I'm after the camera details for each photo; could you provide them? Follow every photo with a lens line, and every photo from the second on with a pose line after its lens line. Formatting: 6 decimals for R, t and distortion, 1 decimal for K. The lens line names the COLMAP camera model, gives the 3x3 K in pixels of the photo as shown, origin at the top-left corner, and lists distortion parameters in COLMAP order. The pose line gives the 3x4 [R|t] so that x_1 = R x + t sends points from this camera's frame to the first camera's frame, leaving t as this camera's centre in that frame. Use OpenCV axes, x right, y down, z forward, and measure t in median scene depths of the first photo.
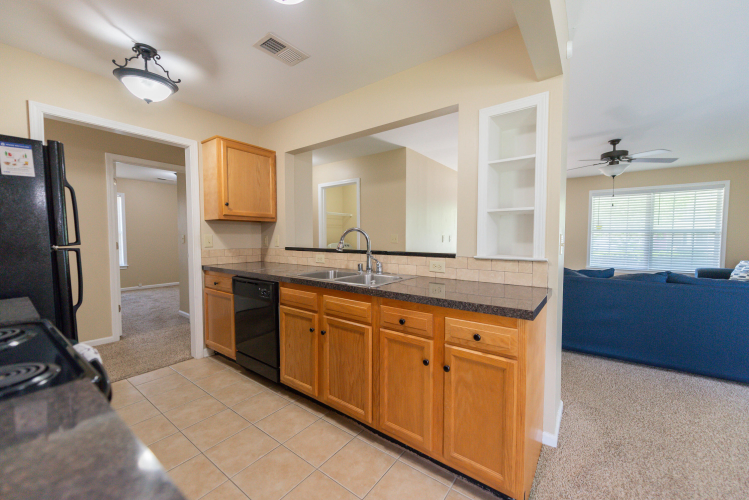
lens RADIAL K [[287.4, 0, 378.6], [0, 287.4, 248.0], [0, 0, 1]] dist [0.012350, -0.000078]
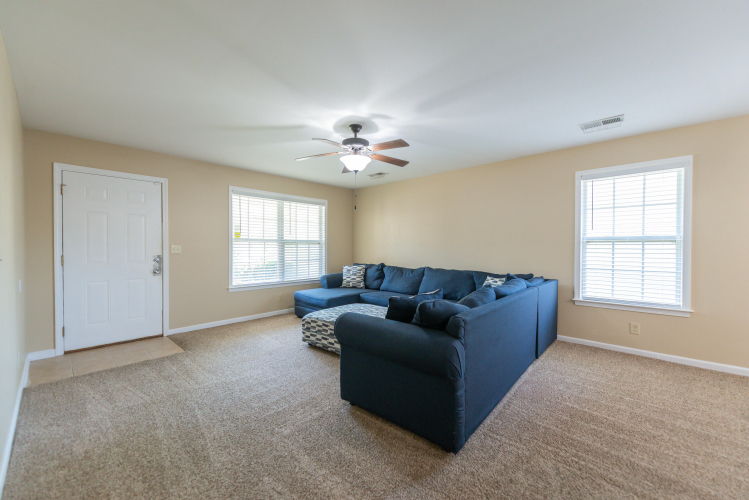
lens RADIAL K [[299.9, 0, 374.5], [0, 299.9, 250.0], [0, 0, 1]] dist [0.019791, 0.000011]
pose [[0.114466, -0.011102, 0.993365, -0.016388], [0.041277, 0.999127, 0.006410, -0.045731], [-0.992569, 0.040270, 0.114824, 1.237148]]
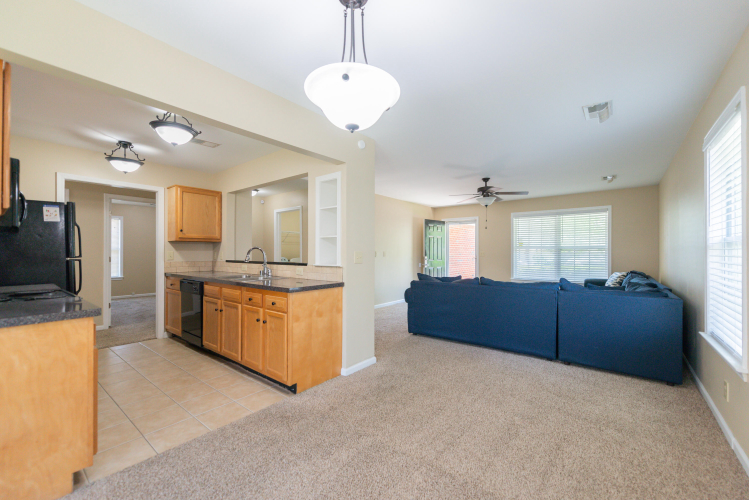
lens RADIAL K [[299.9, 0, 374.5], [0, 299.9, 250.0], [0, 0, 1]] dist [0.019791, 0.000011]
pose [[0.998977, -0.000942, -0.045218, 0.539172], [-0.001218, 0.998860, -0.047711, 0.019621], [0.045211, 0.047717, 0.997837, -0.498105]]
